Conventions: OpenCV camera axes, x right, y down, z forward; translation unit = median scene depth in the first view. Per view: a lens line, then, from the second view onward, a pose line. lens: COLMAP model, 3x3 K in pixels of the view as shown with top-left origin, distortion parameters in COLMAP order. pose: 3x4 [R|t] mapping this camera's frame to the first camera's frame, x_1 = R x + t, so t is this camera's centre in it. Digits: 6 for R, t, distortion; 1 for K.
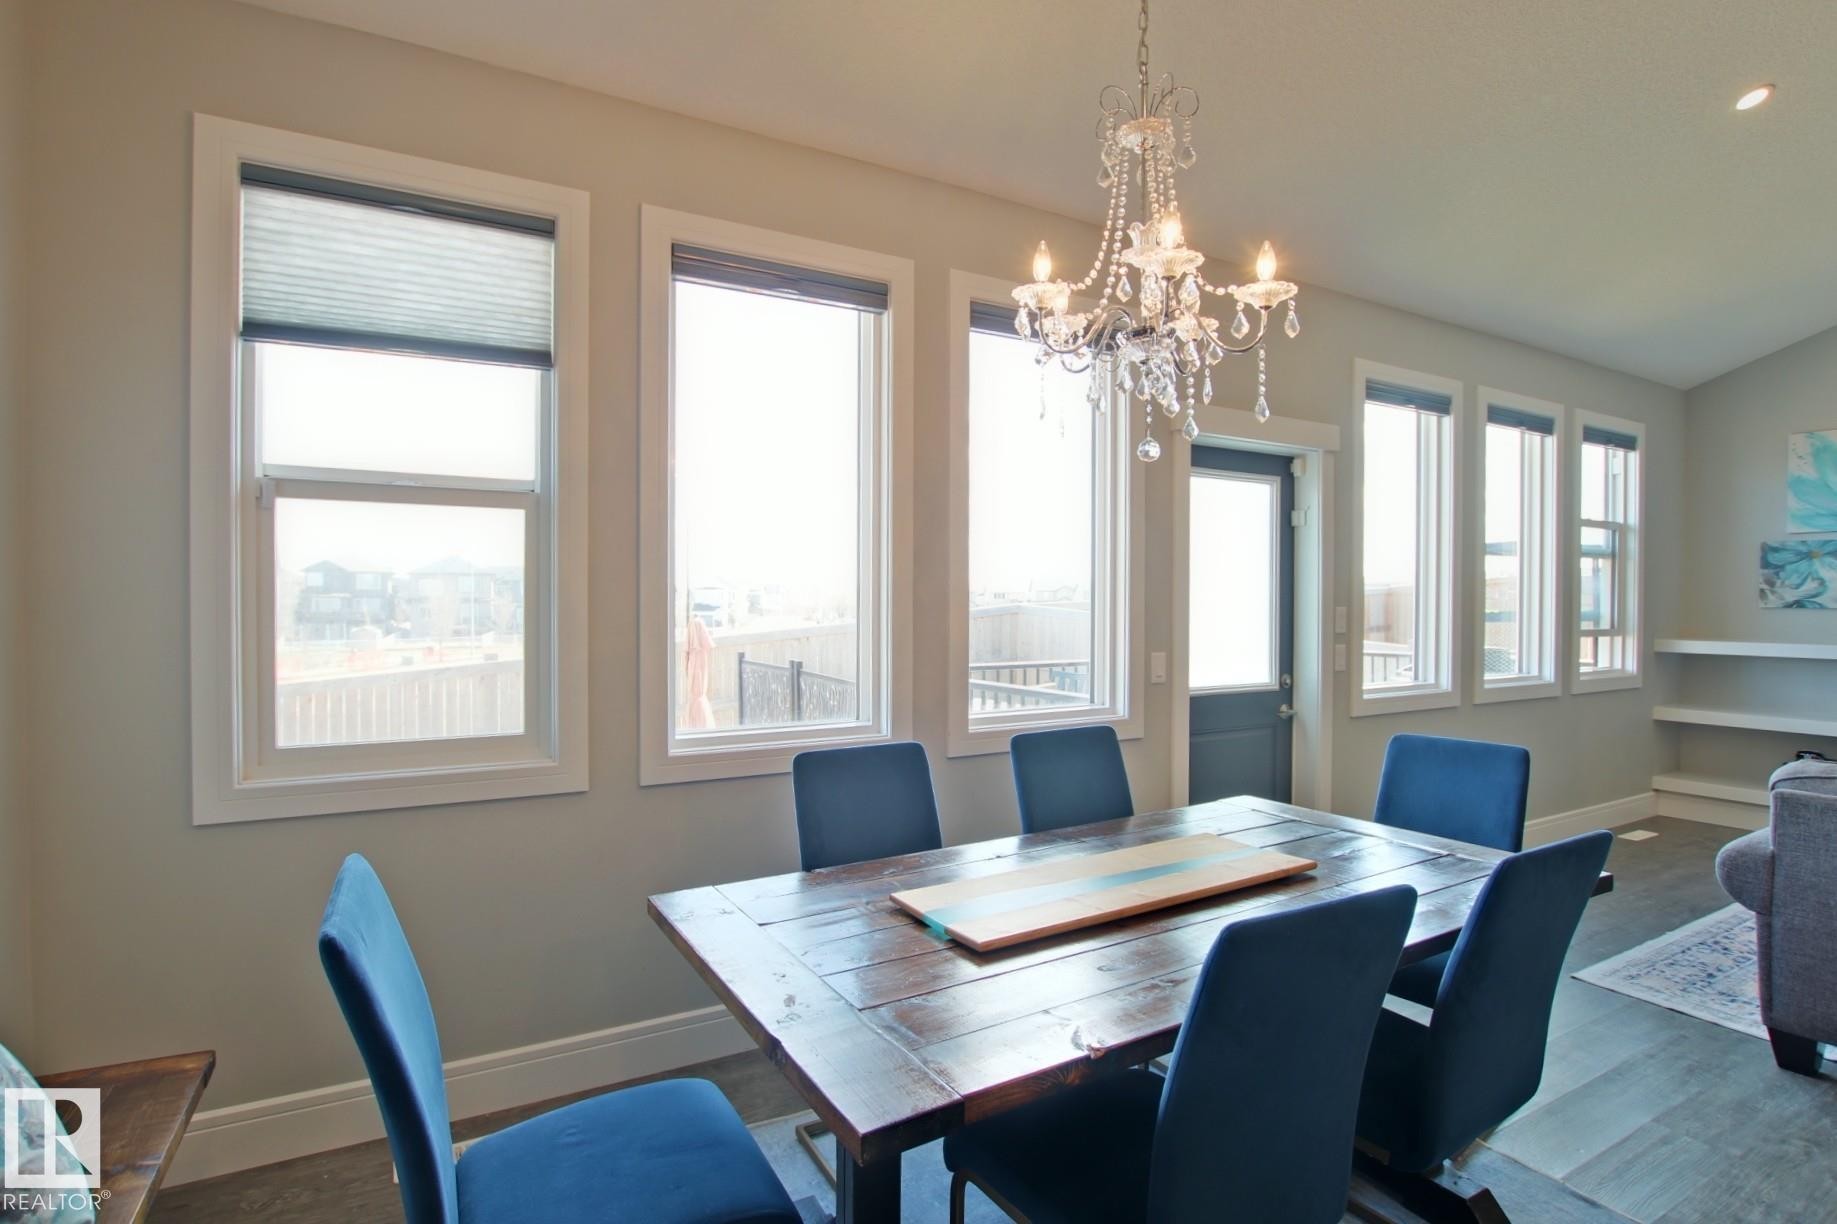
lens RADIAL K [[867.0, 0, 918.5], [0, 867.0, 612.0], [0, 0, 1]] dist [-0.000400, -0.000001]
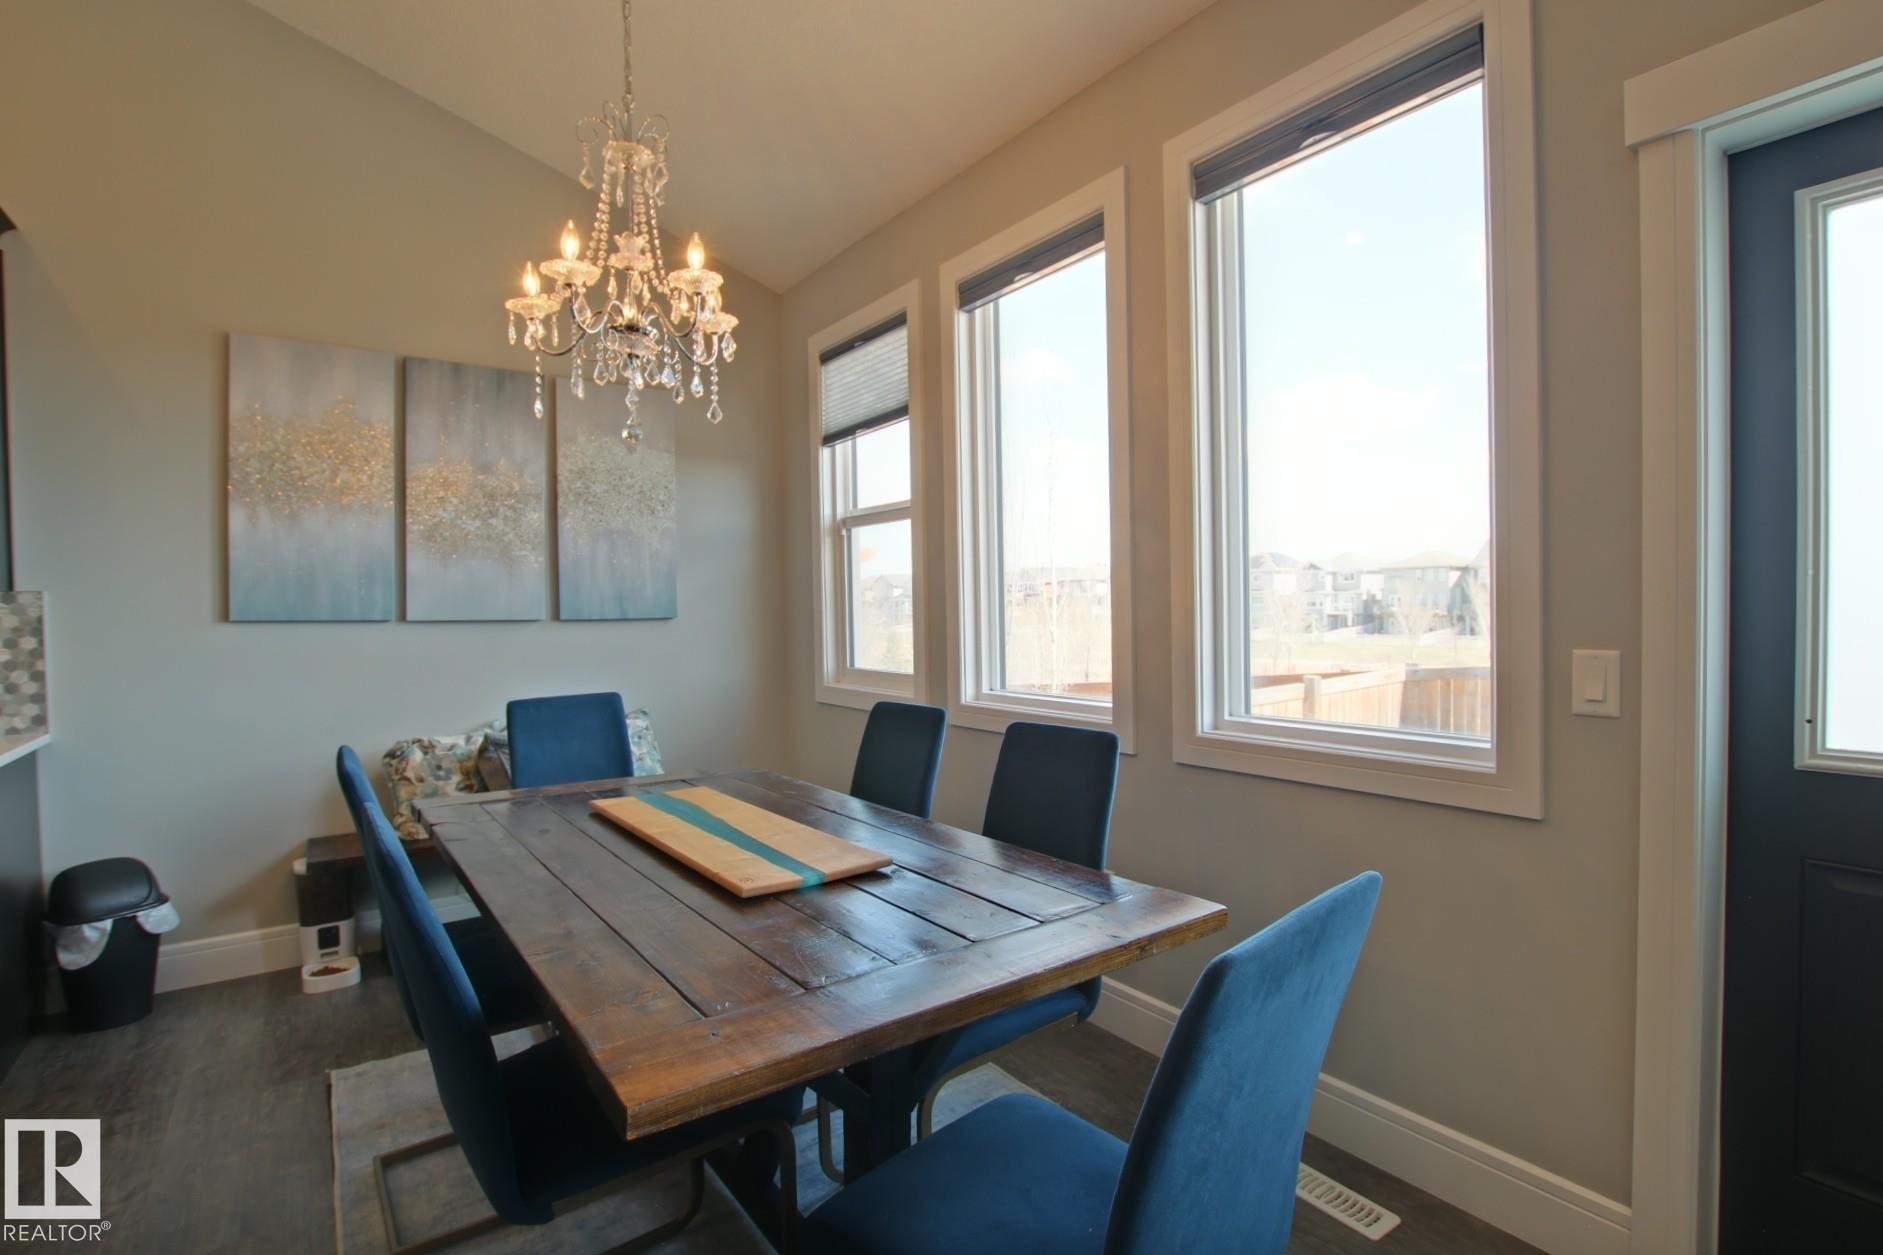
lens RADIAL K [[893.7, 0, 942.8], [0, 893.7, 603.7], [0, 0, 1]] dist [0.000411, 0.000118]
pose [[0.131065, -0.014557, -0.991267, 1.013934], [-0.005073, 0.999869, -0.015354, 0.047572], [0.991361, 0.007042, 0.130975, 0.860697]]
